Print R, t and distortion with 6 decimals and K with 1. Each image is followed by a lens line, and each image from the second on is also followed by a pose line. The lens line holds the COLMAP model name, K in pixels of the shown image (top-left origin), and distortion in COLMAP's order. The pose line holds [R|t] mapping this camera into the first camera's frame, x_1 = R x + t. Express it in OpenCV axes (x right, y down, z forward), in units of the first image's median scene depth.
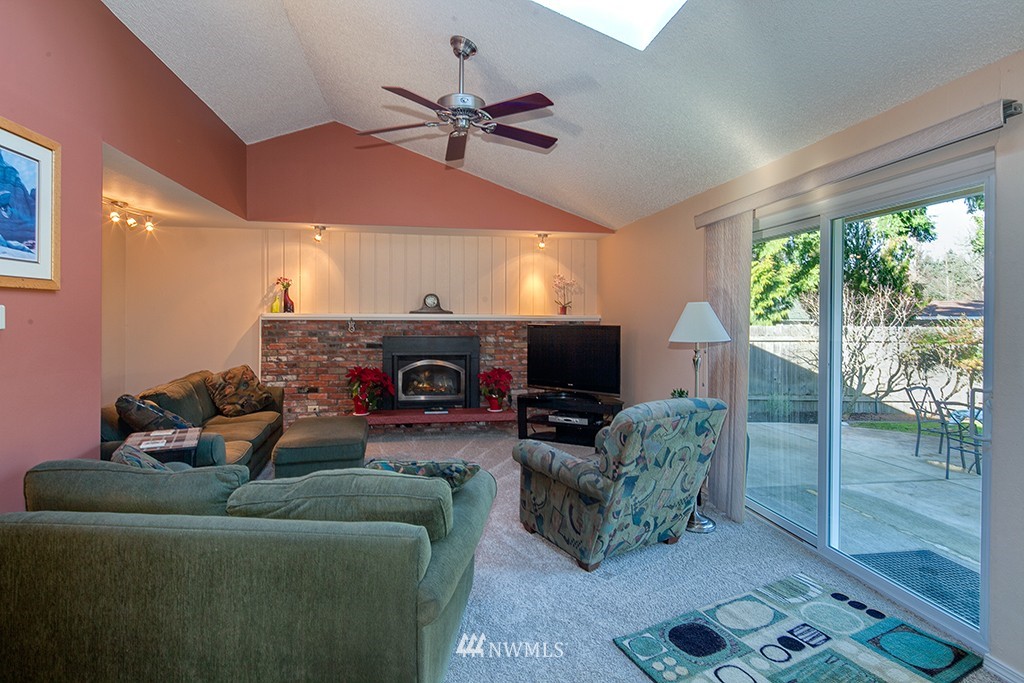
lens RADIAL K [[516.4, 0, 509.7], [0, 516.4, 302.9], [0, 0, 1]] dist [-0.001961, -0.000291]
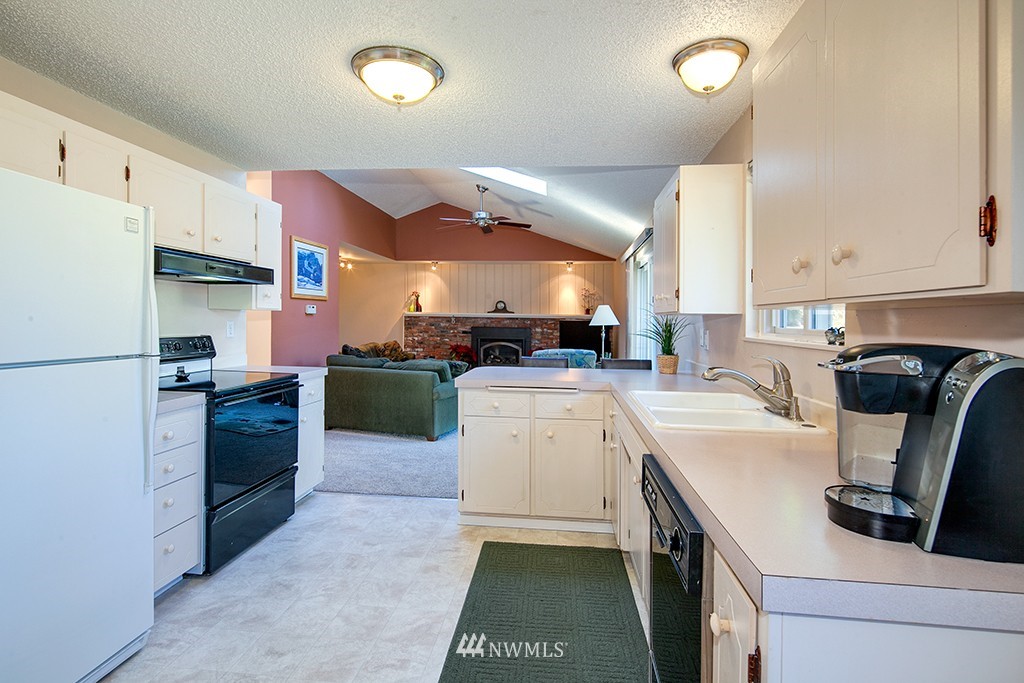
lens RADIAL K [[492.6, 0, 508.2], [0, 492.6, 316.0], [0, 0, 1]] dist [-0.003841, -0.000819]
pose [[0.964876, 0.007311, -0.262604, 0.289840], [-0.003351, 0.999874, 0.015526, 0.005848], [0.262684, -0.014101, 0.964779, -0.503723]]
